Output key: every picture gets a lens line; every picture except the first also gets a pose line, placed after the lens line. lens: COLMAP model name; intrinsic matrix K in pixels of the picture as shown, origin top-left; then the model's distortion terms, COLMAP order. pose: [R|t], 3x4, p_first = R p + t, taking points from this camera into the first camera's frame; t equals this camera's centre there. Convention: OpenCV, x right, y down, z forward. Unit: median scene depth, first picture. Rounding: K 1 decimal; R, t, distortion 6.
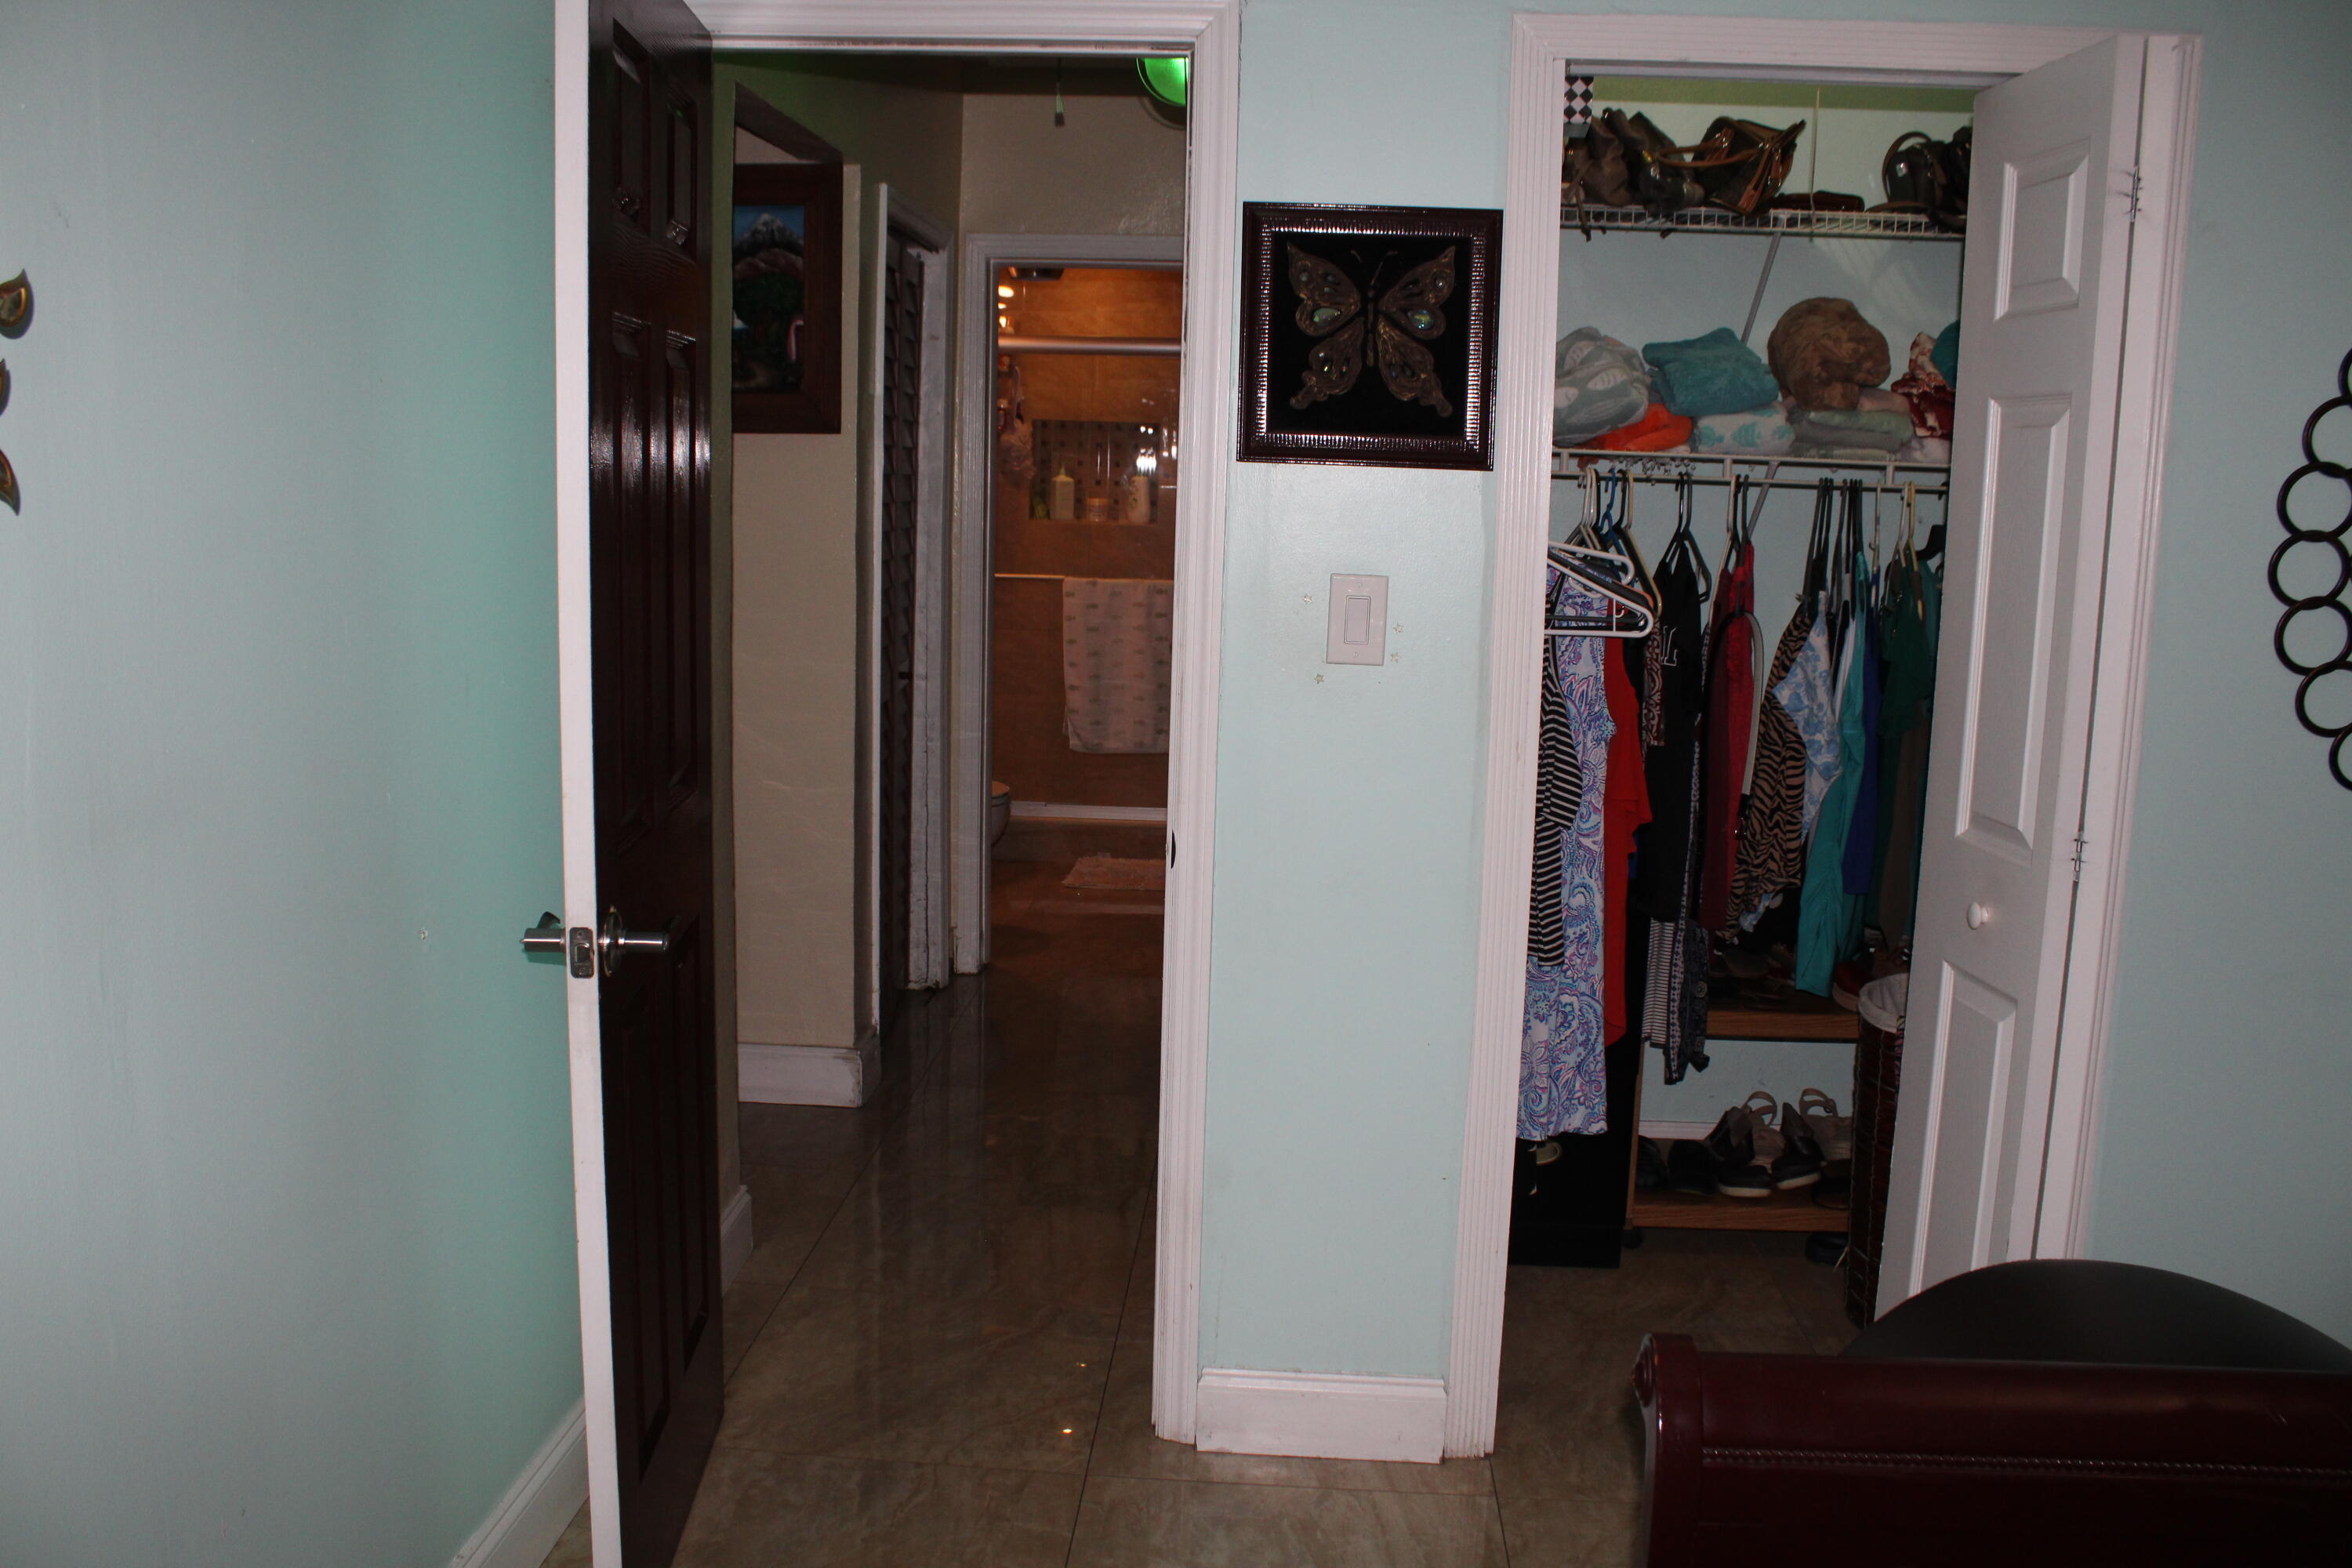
lens RADIAL K [[1977.1, 0, 1185.2], [0, 1977.1, 829.7], [0, 0, 1]] dist [-0.165568, 0.146258]
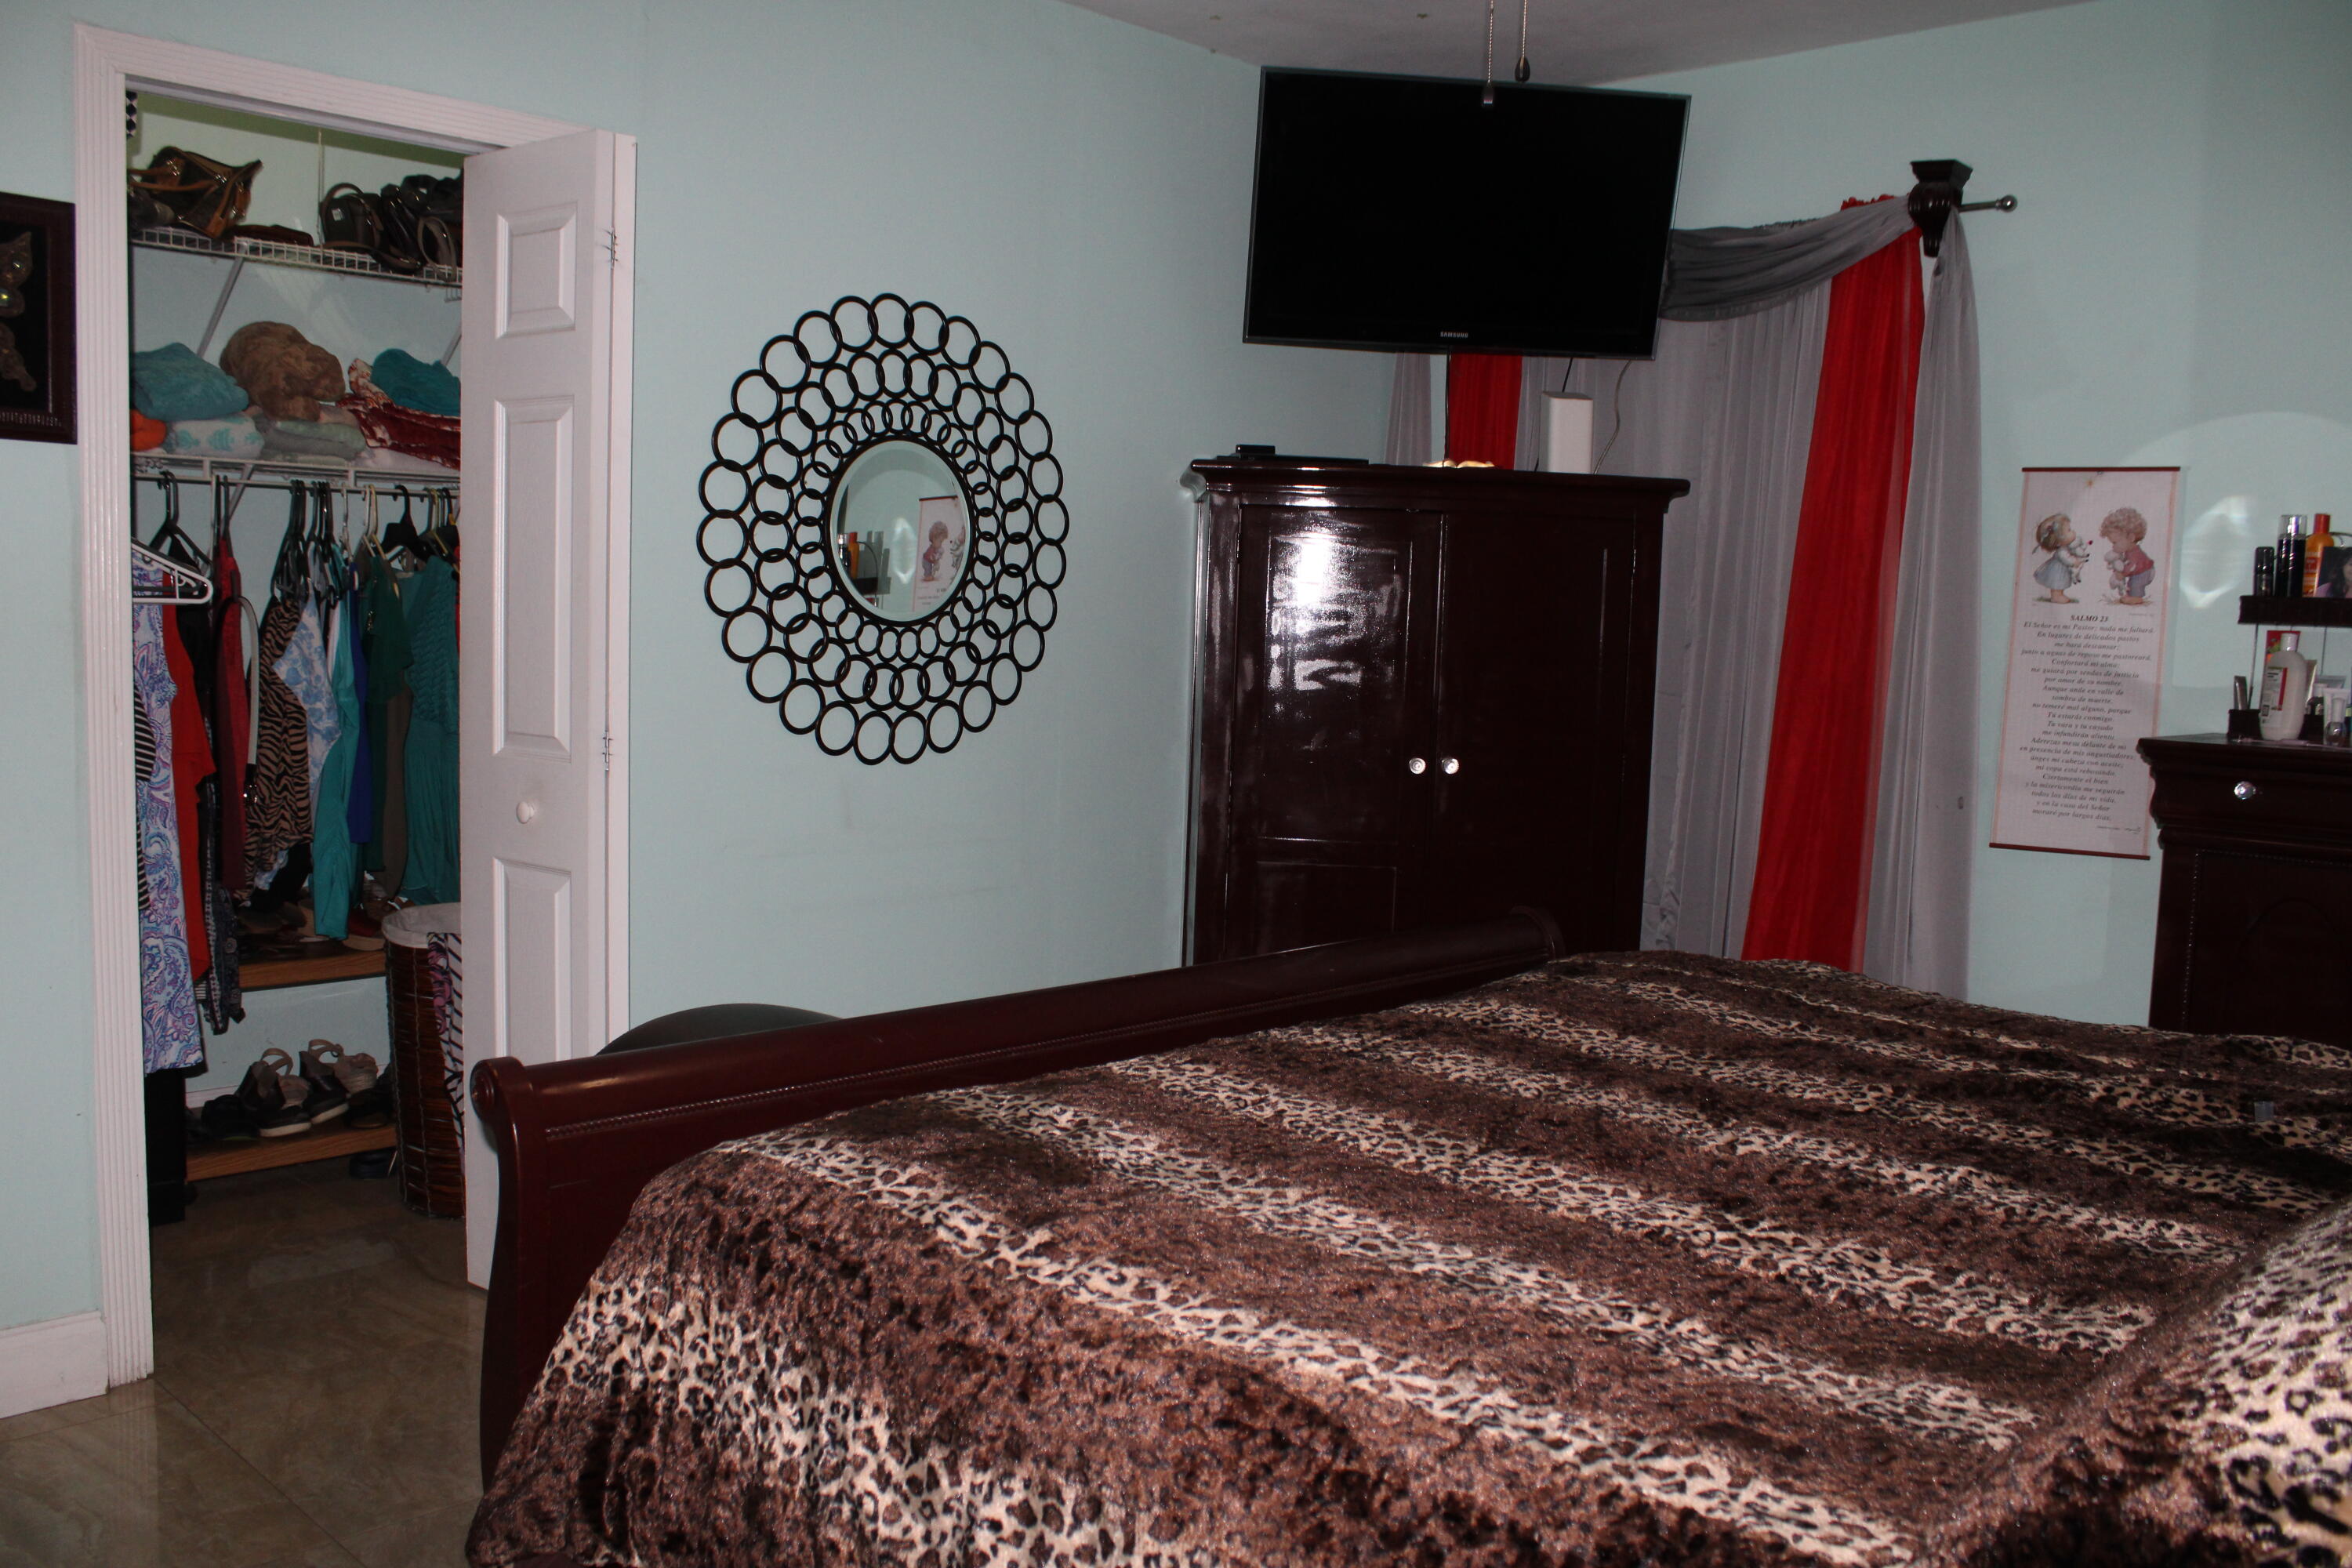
lens RADIAL K [[1977.1, 0, 1185.2], [0, 1977.1, 829.7], [0, 0, 1]] dist [-0.165568, 0.146258]
pose [[0.648058, -0.084527, 0.756886, -0.200704], [0.113405, 0.993452, 0.013847, 0.066042], [-0.753100, 0.076861, 0.653401, -0.106164]]
